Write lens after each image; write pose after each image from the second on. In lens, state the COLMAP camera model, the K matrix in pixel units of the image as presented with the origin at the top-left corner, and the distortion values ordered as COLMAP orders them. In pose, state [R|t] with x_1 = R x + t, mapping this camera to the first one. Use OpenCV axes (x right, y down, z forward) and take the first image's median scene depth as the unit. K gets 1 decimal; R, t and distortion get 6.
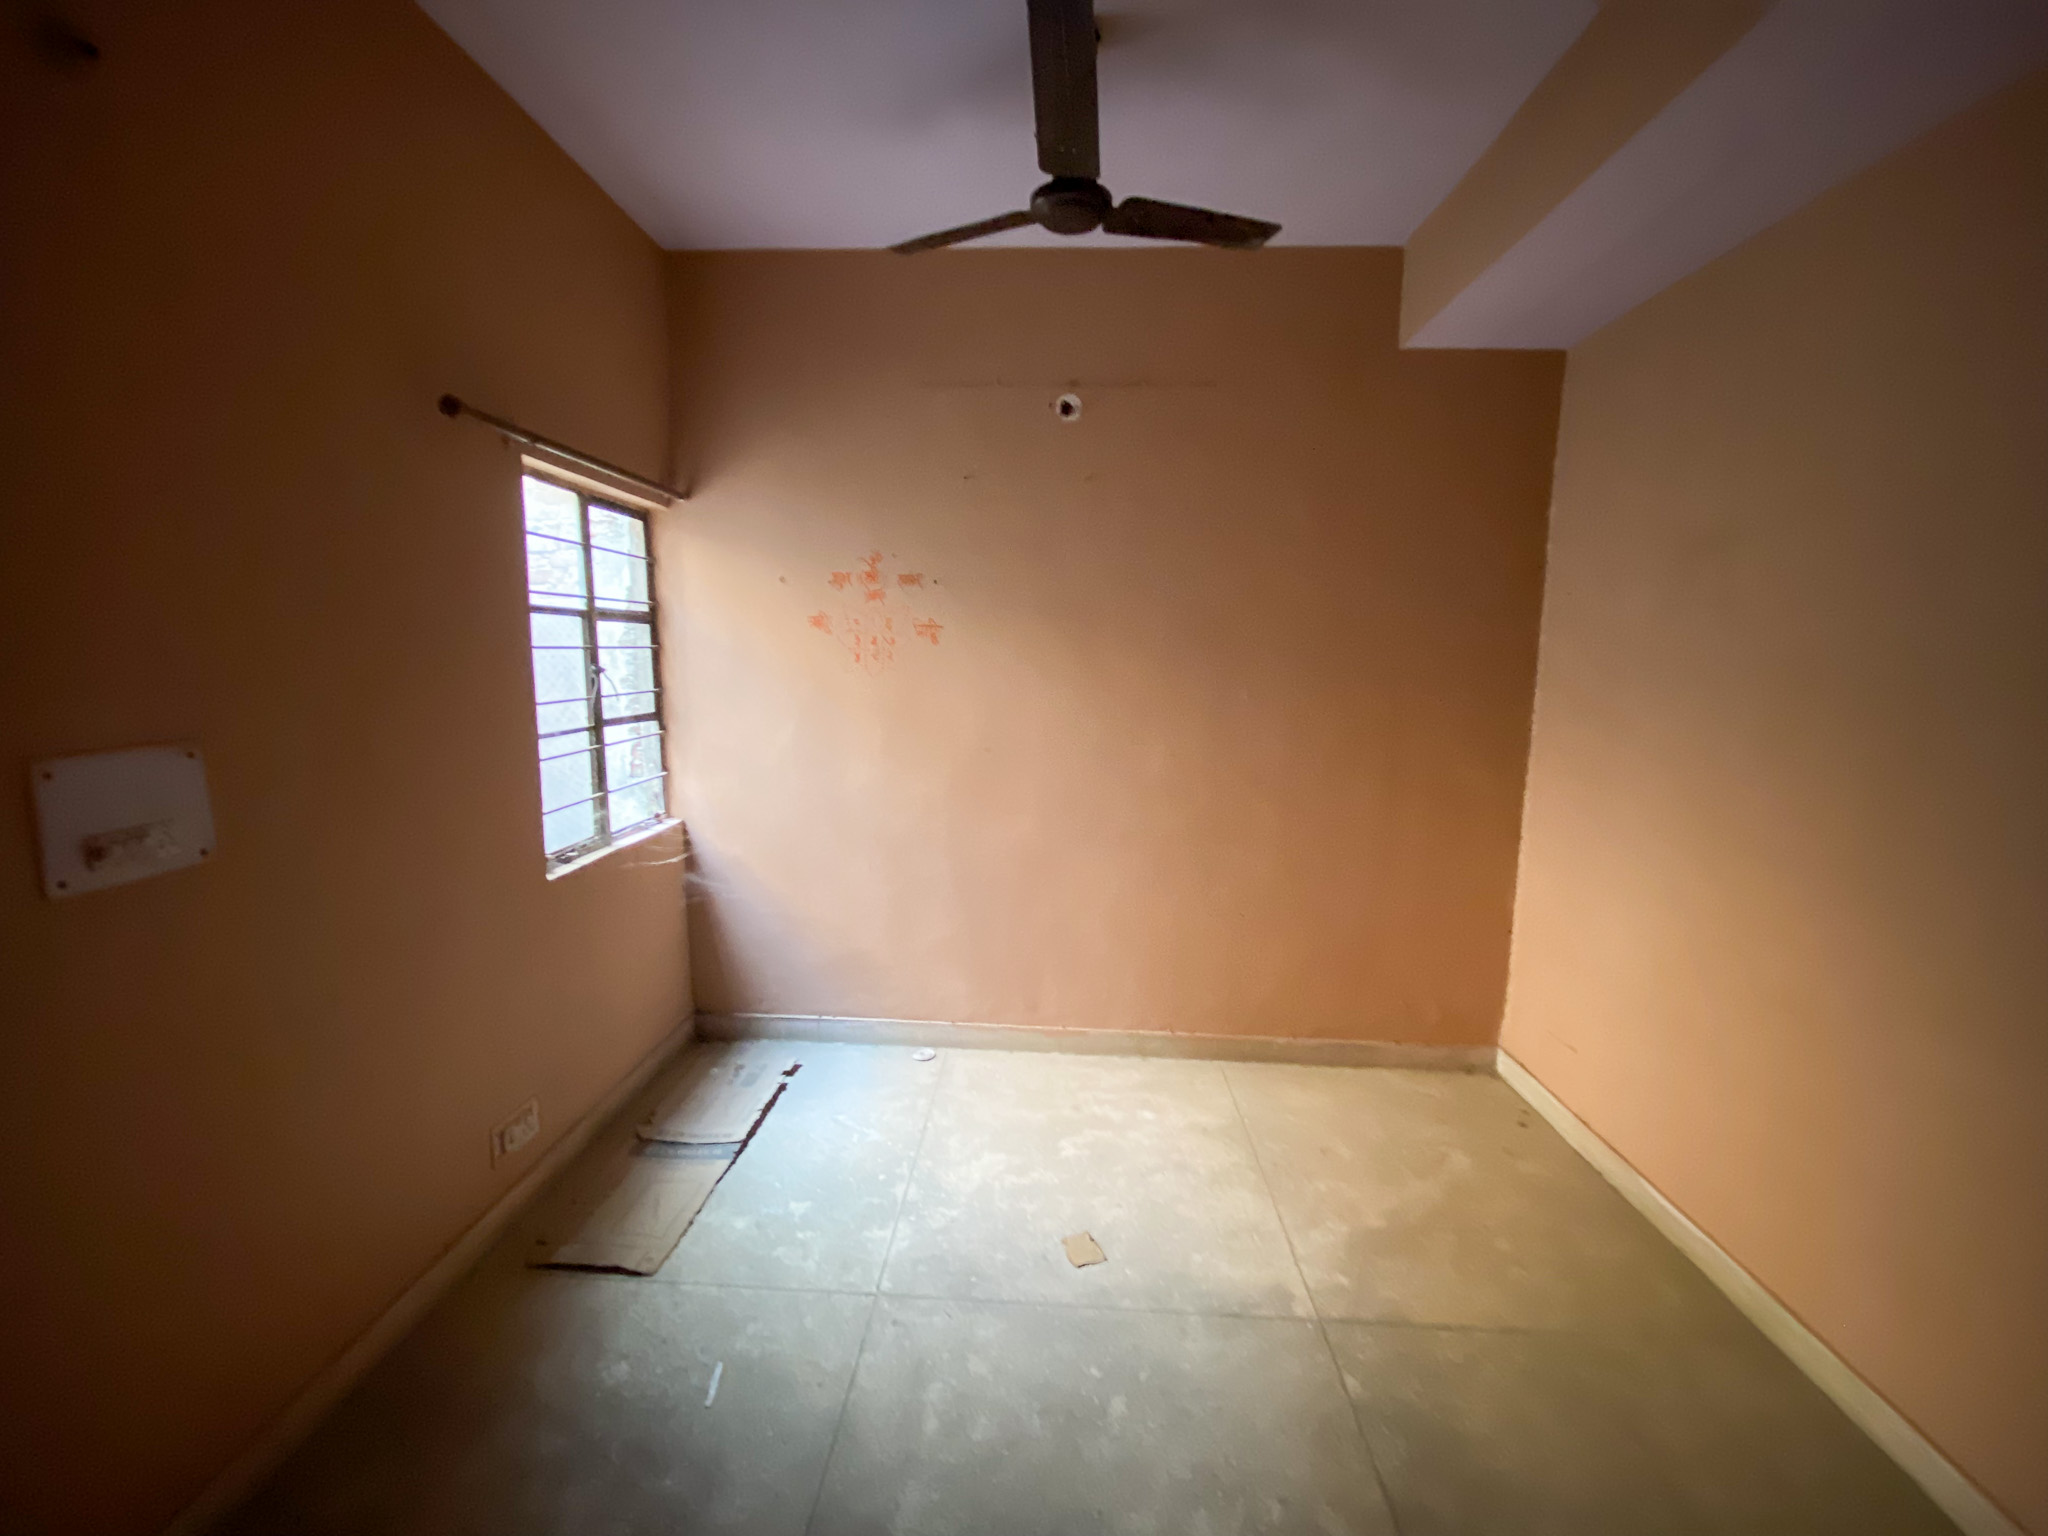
lens RADIAL K [[829.7, 0, 1014.9], [0, 829.7, 775.9], [0, 0, 1]] dist [0.050620, -0.044965]
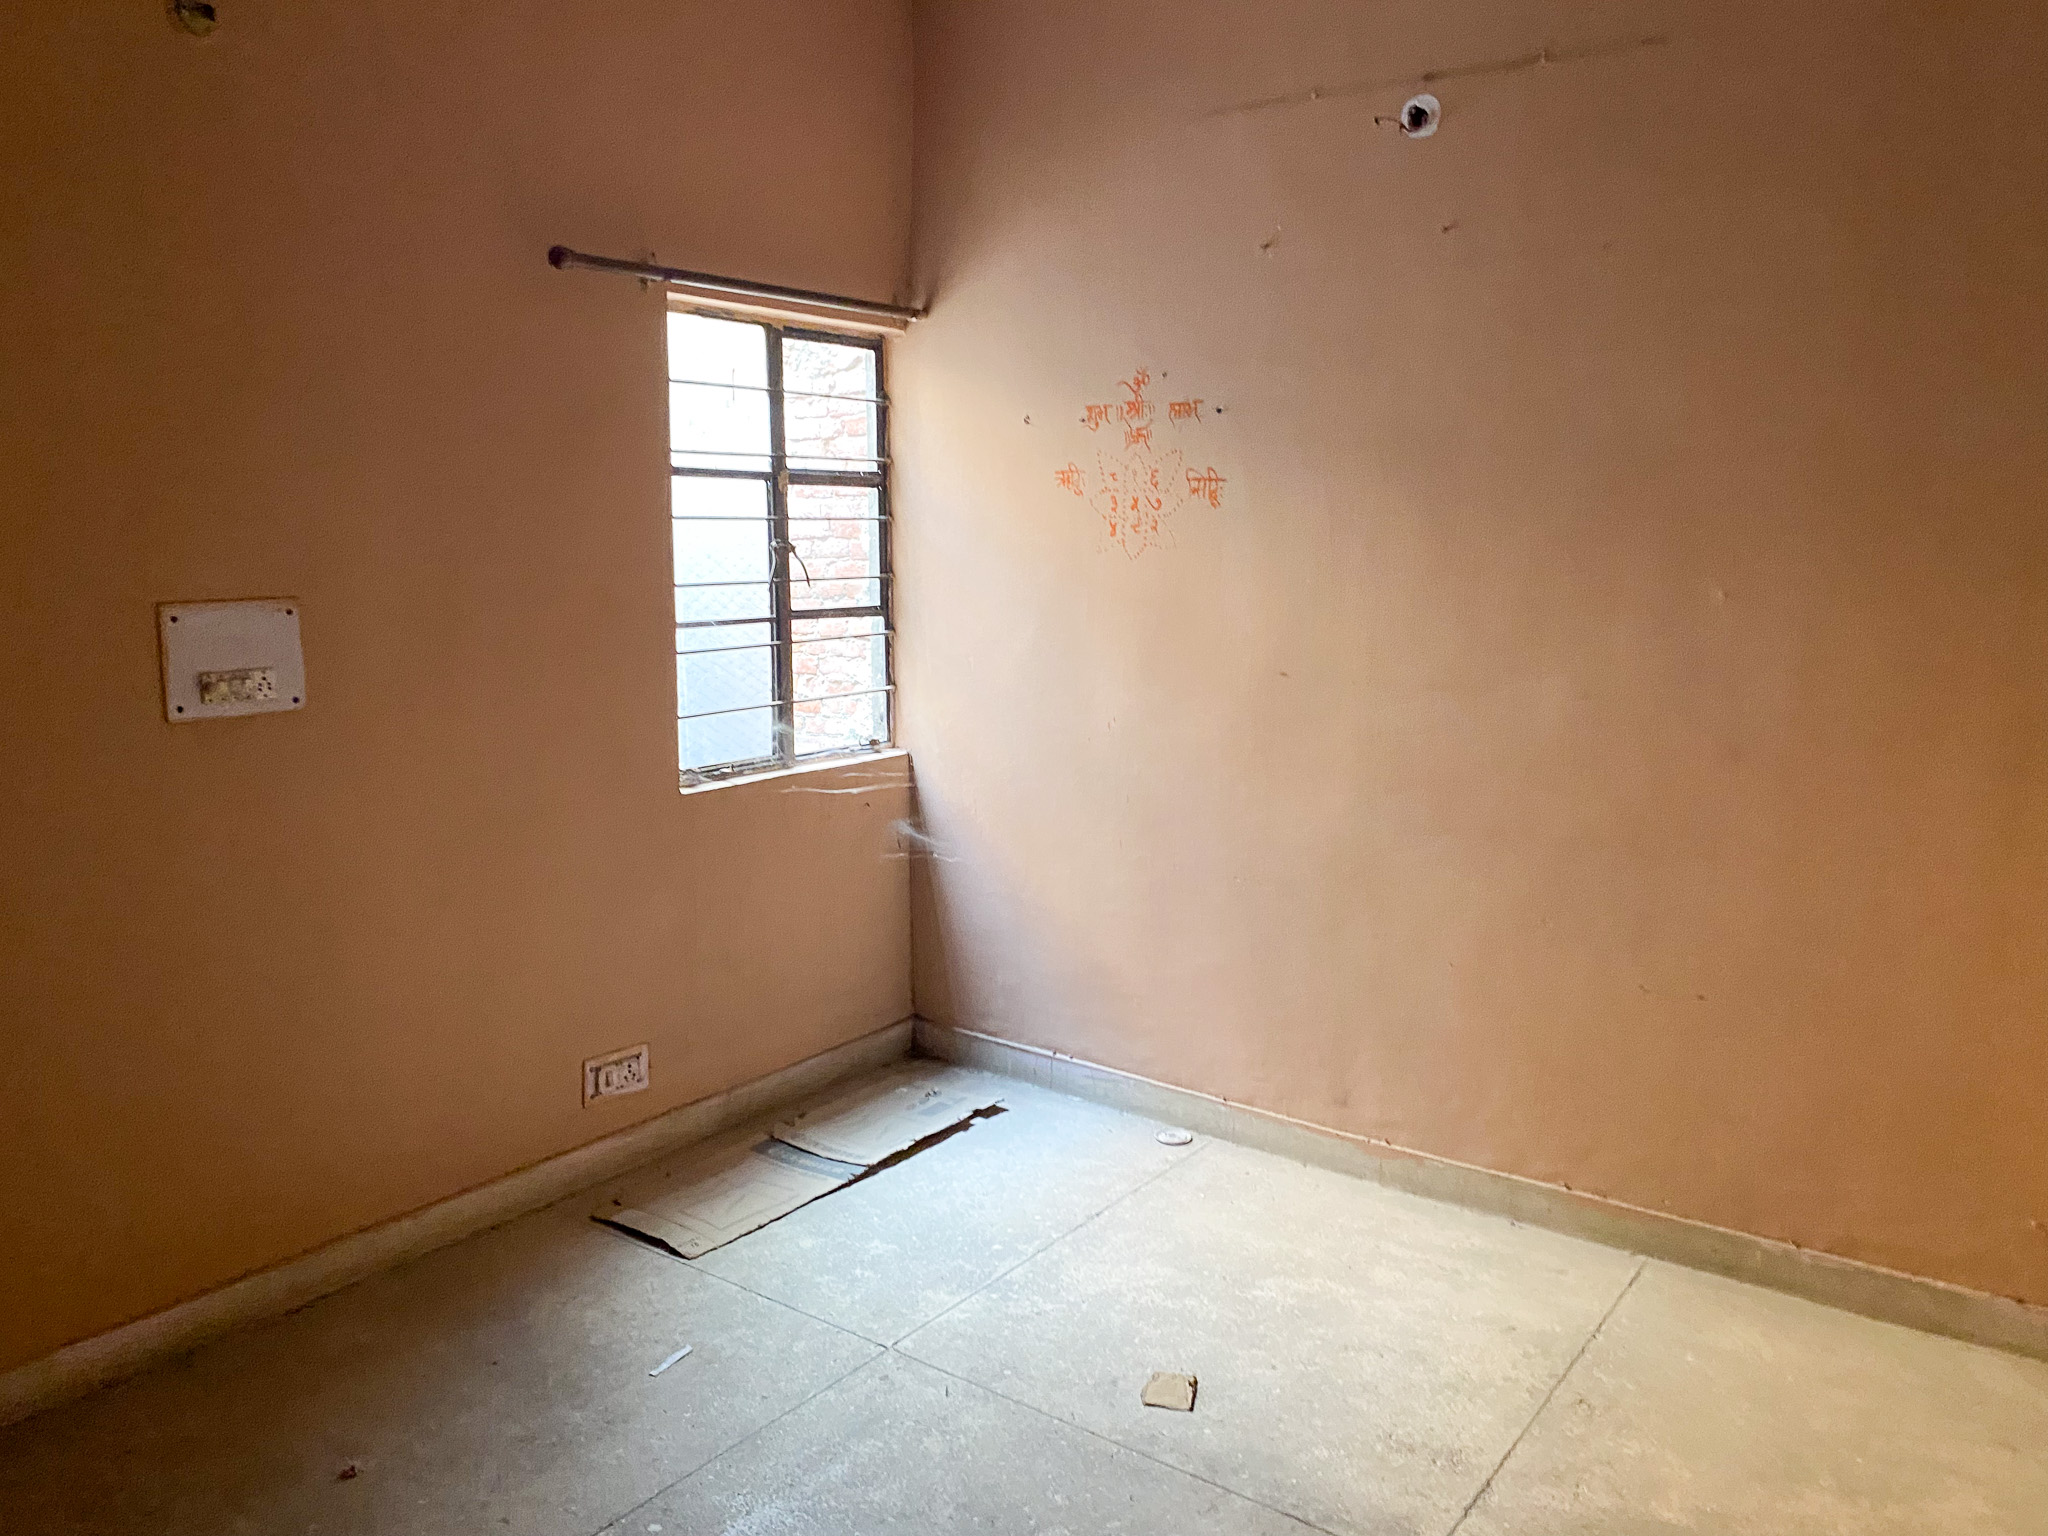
lens RADIAL K [[1559.1, 0, 1024.0], [0, 1559.1, 768.0], [0, 0, 1]] dist [0.107532, -0.221580]
pose [[0.835981, 0.075239, -0.543576, 0.481731], [-0.075649, 0.996900, 0.021643, 0.031527], [0.543519, 0.023028, 0.839081, -0.111171]]
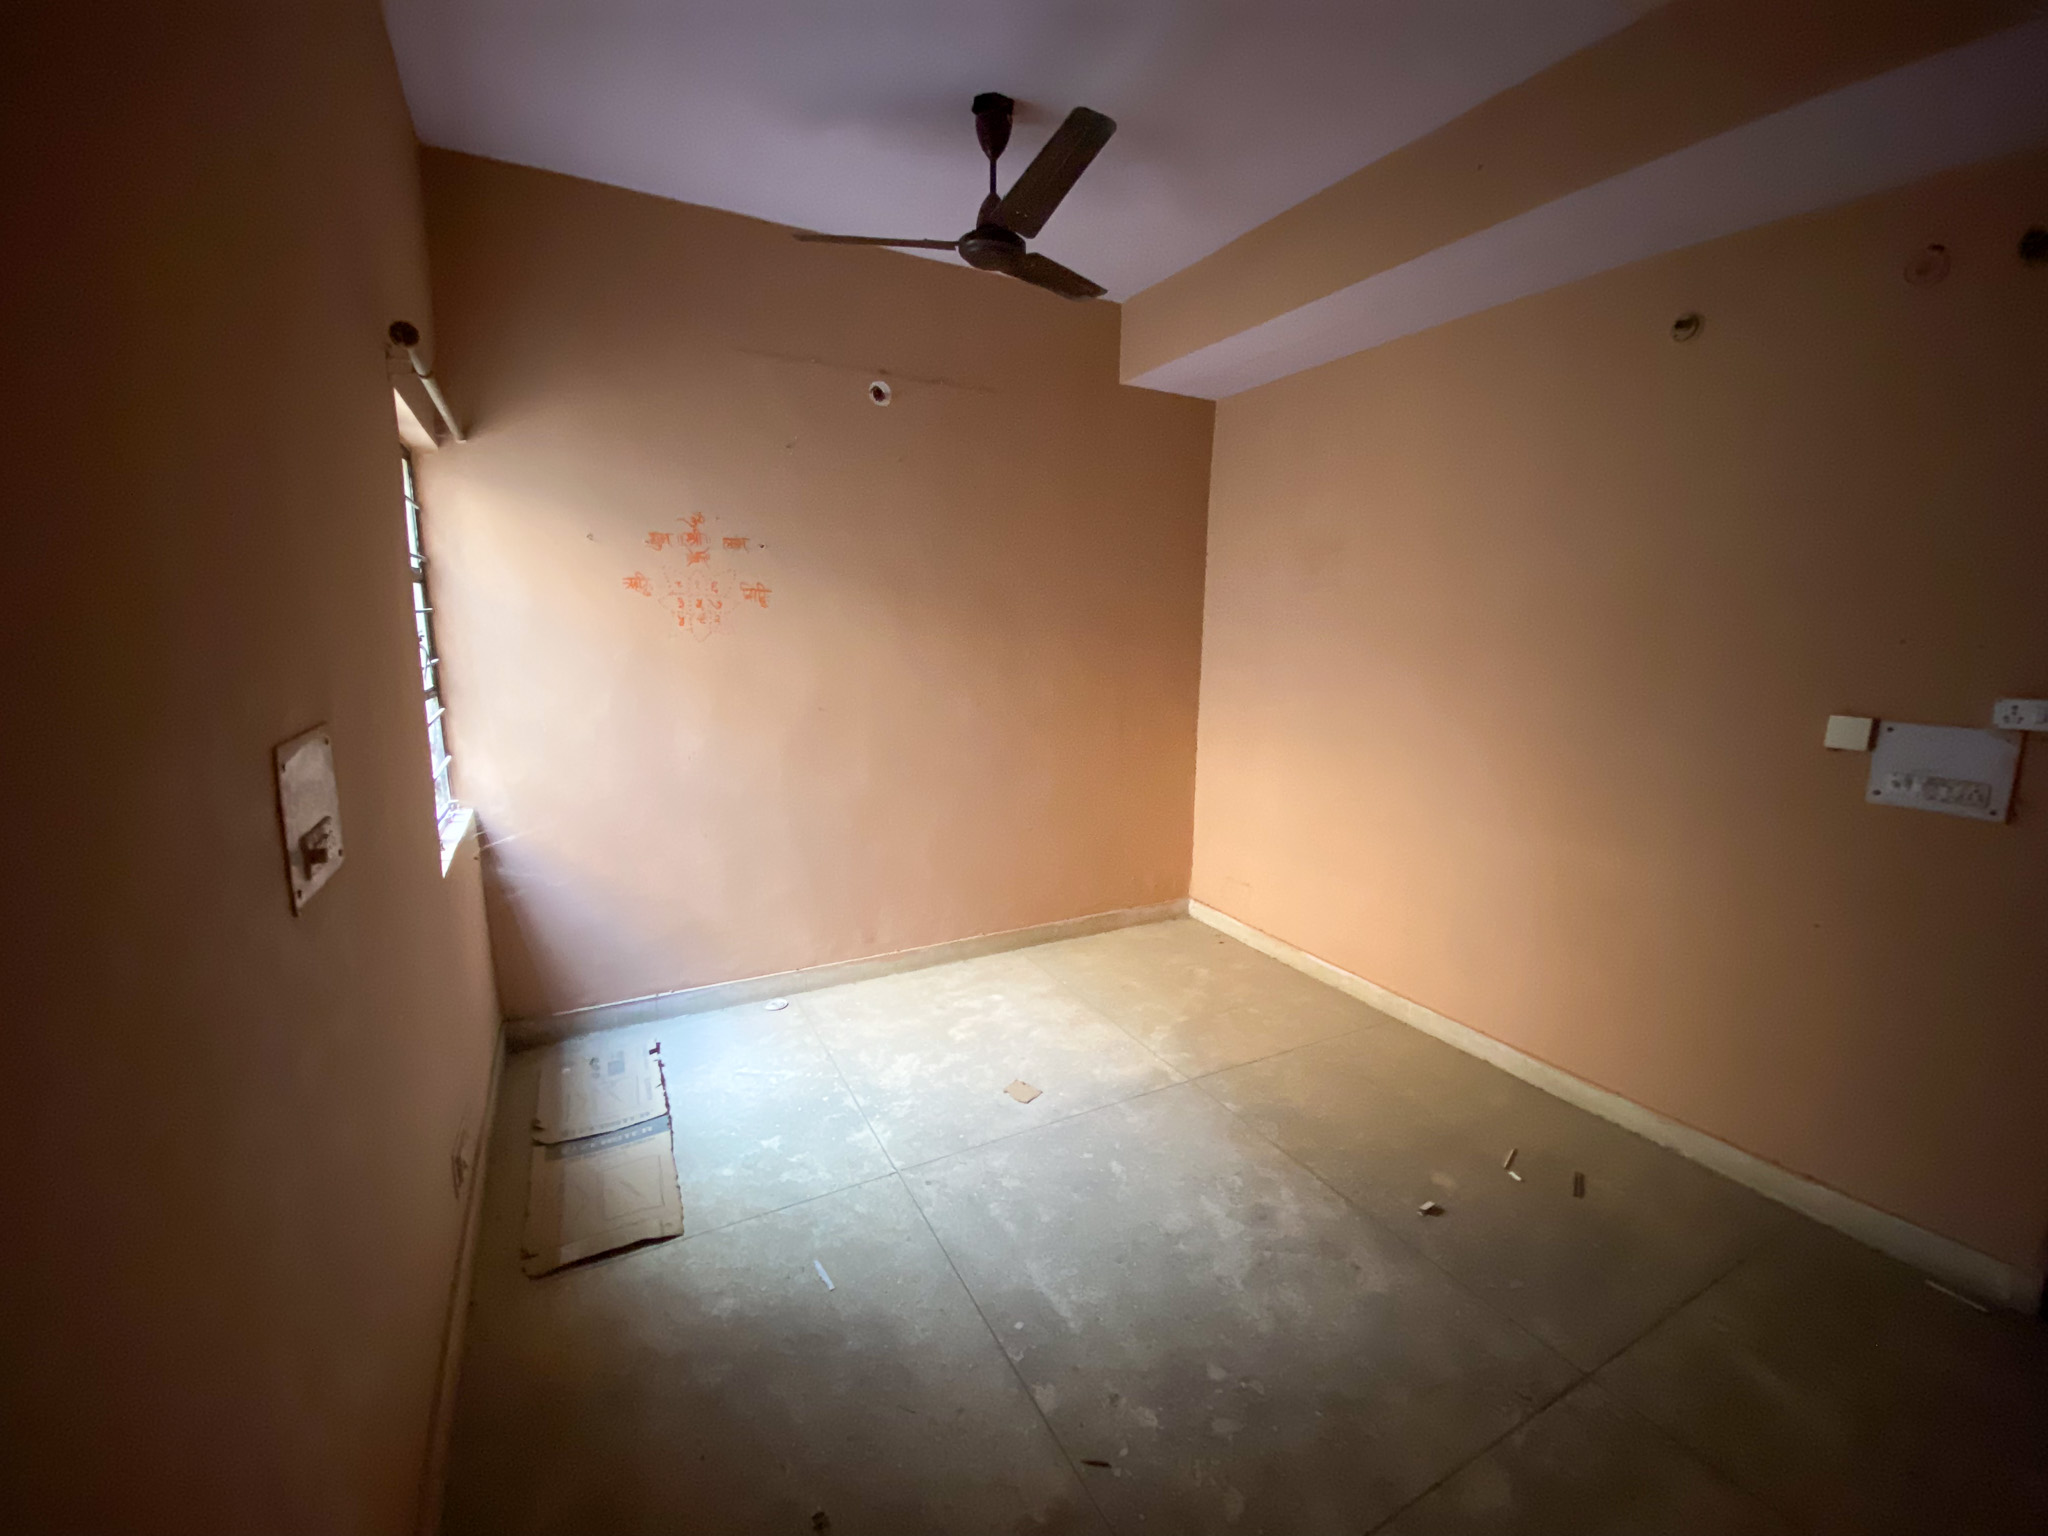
lens RADIAL K [[829.7, 0, 1014.9], [0, 829.7, 775.9], [0, 0, 1]] dist [0.050620, -0.044965]
pose [[0.855310, -0.101877, 0.508001, -0.391983], [0.079141, 0.994661, 0.066227, 0.005087], [-0.512036, -0.016441, 0.858807, -0.049853]]
